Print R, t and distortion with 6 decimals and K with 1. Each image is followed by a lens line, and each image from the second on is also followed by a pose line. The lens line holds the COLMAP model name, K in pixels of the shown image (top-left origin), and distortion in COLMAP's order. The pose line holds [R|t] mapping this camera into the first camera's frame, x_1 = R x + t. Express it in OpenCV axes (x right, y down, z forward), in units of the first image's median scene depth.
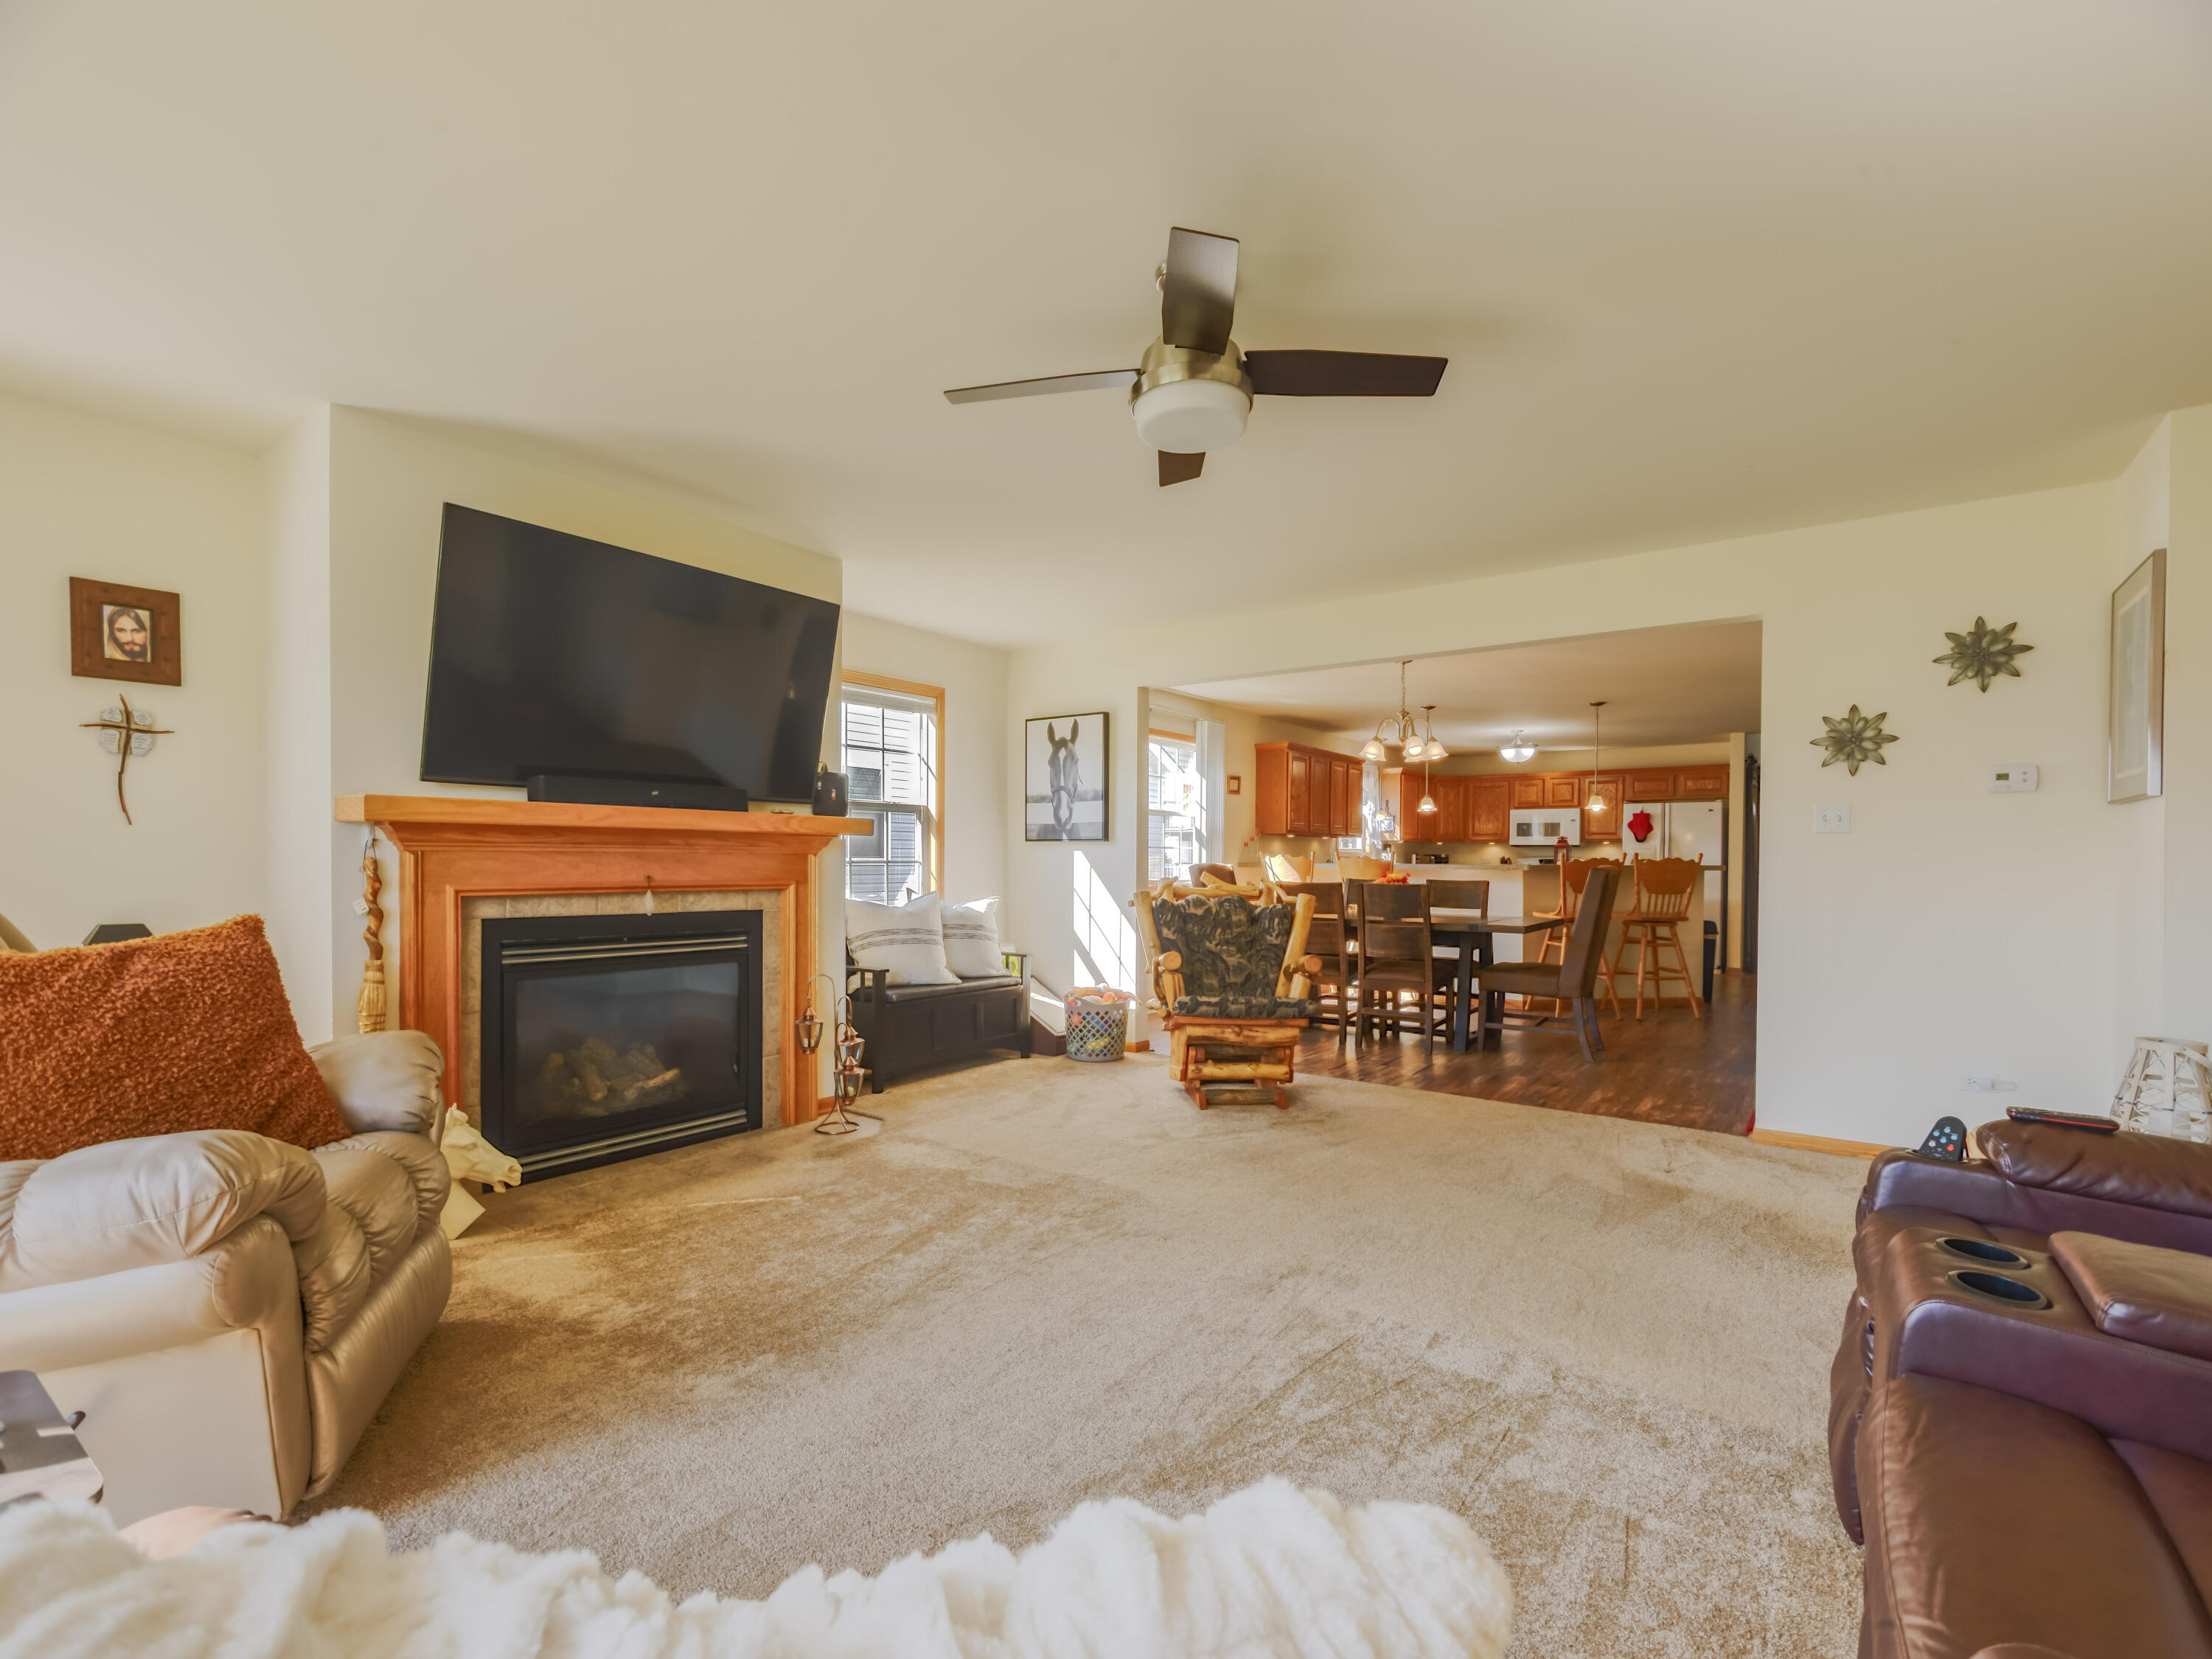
lens RADIAL K [[986.4, 0, 1106.0], [0, 986.4, 829.5], [0, 0, 1]] dist [0.000752, 0.000014]
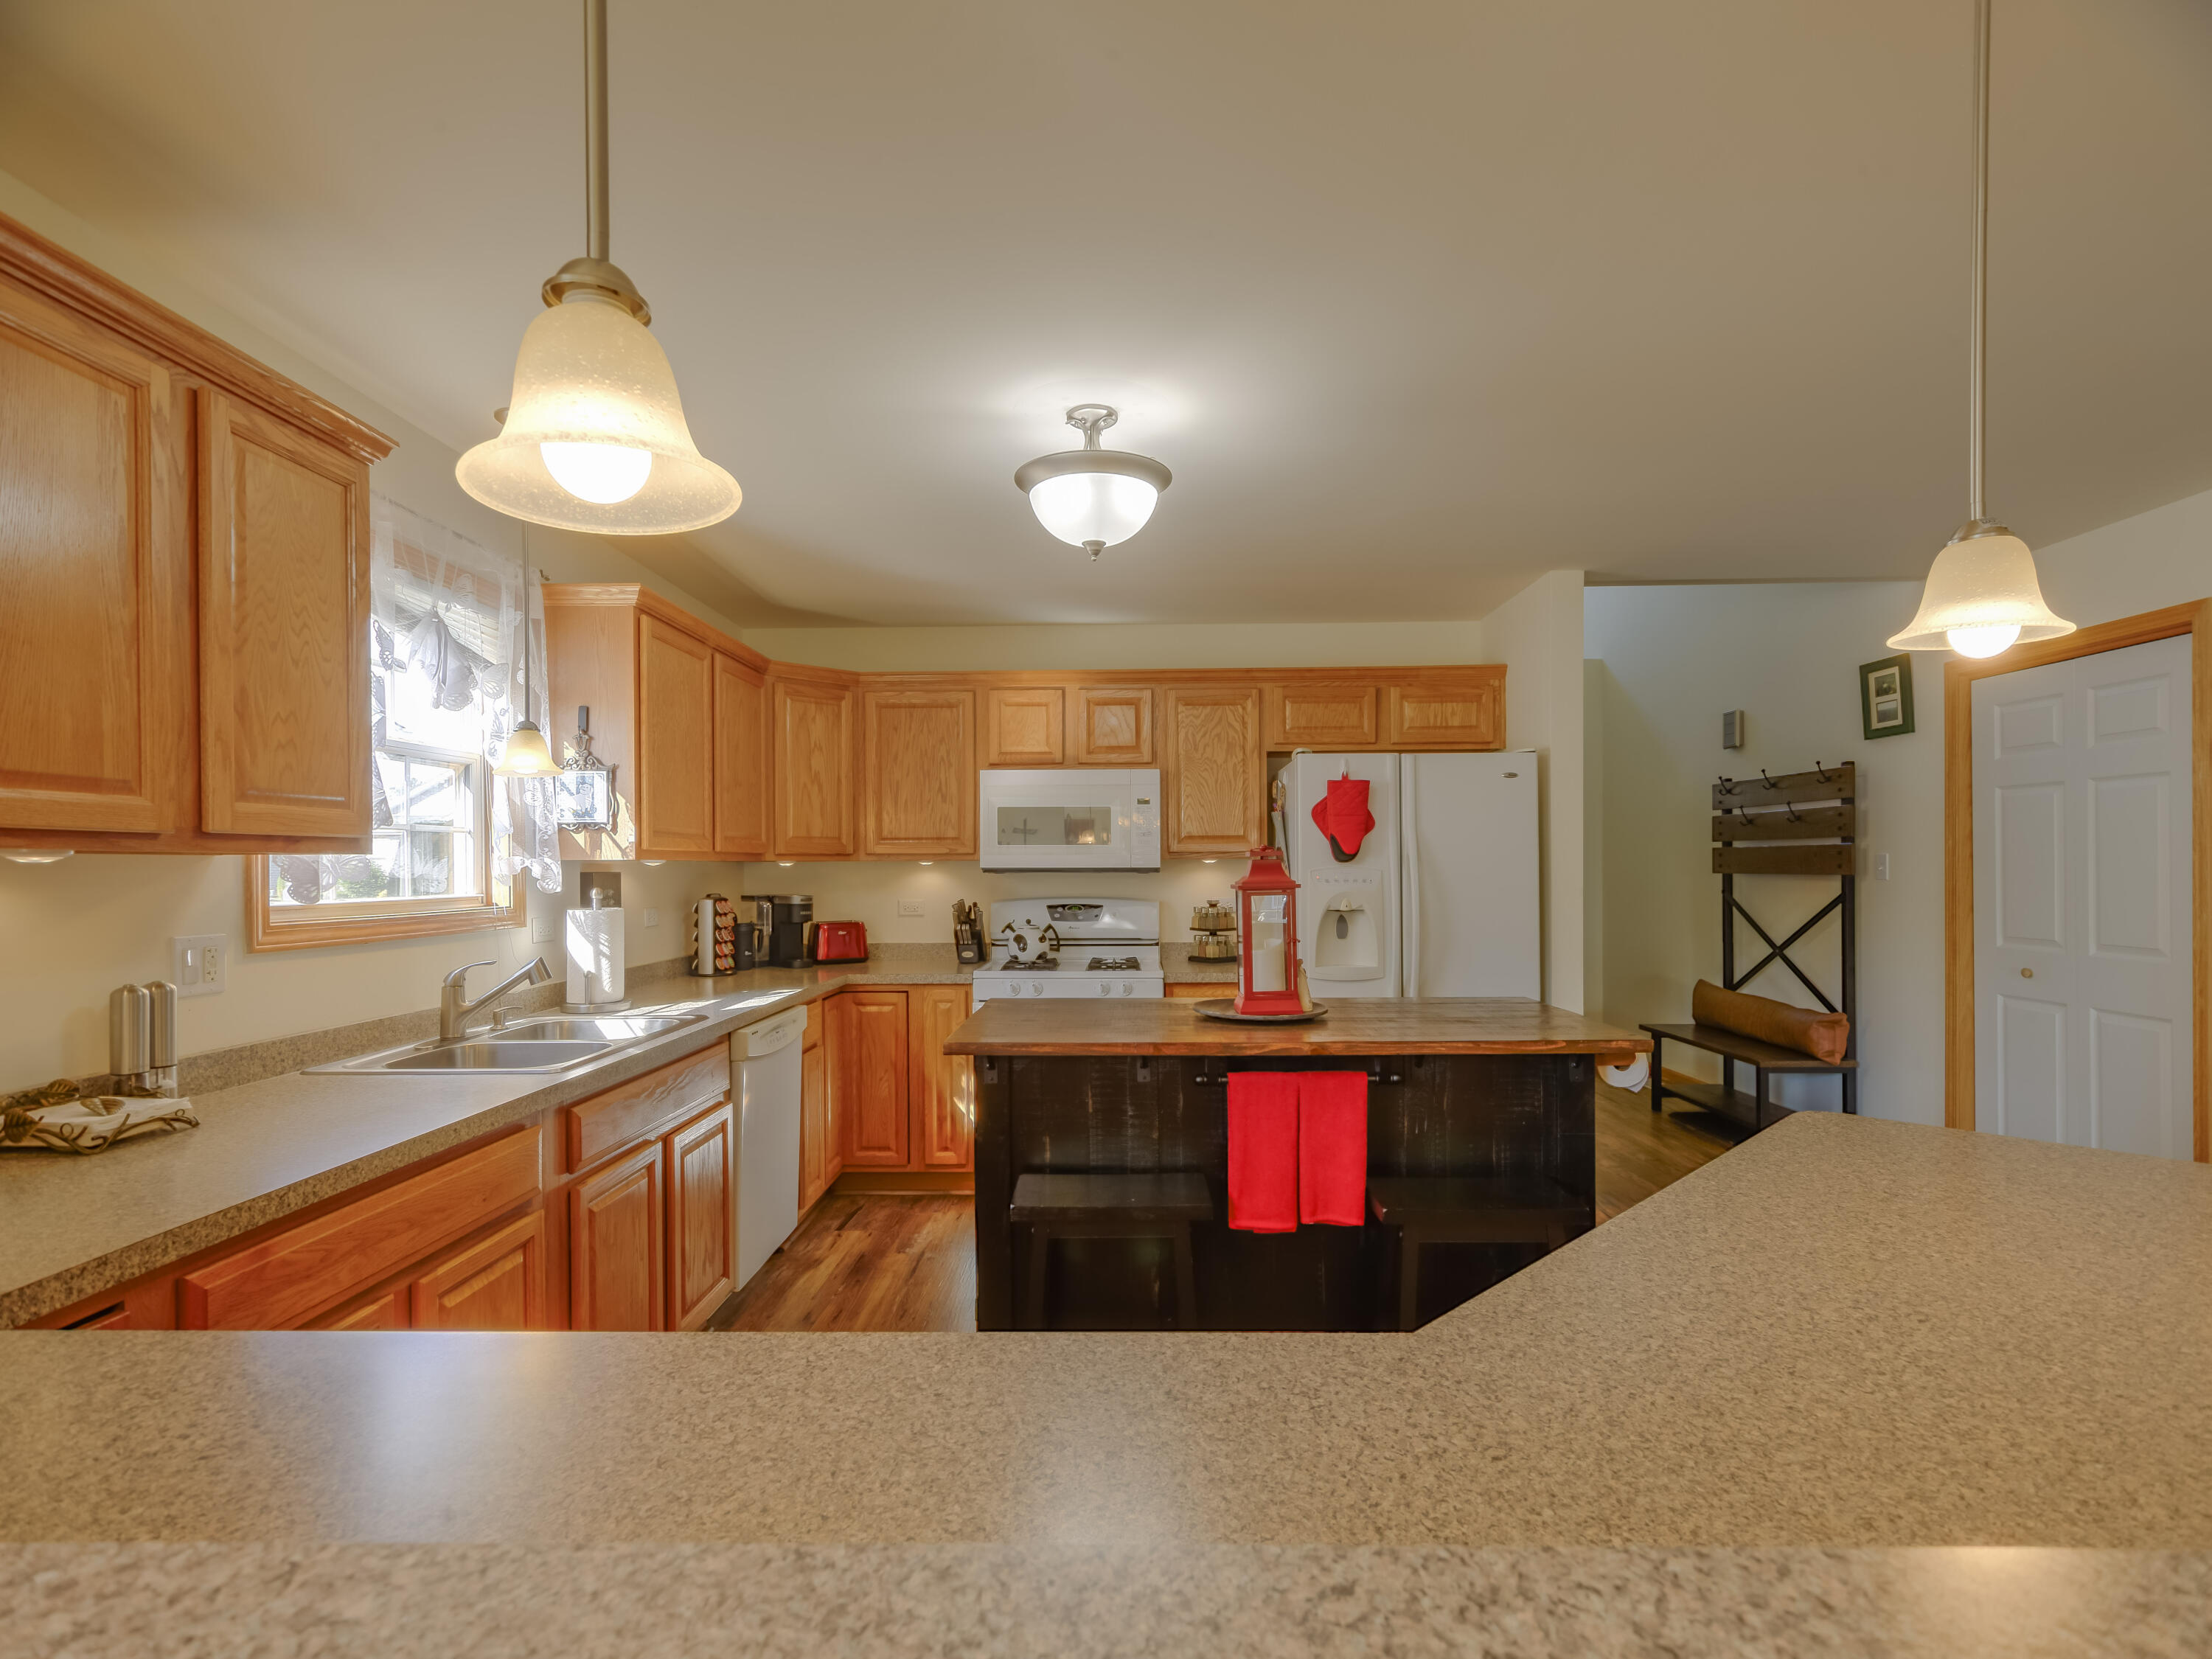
lens RADIAL K [[1070.2, 0, 1105.5], [0, 1070.2, 867.1], [0, 0, 1]] dist [0.003302, 0.000665]
pose [[0.811462, -0.012668, 0.584268, 0.242596], [-0.004297, 0.999609, 0.027641, 0.004484], [-0.584390, -0.024940, 0.811090, 0.726084]]
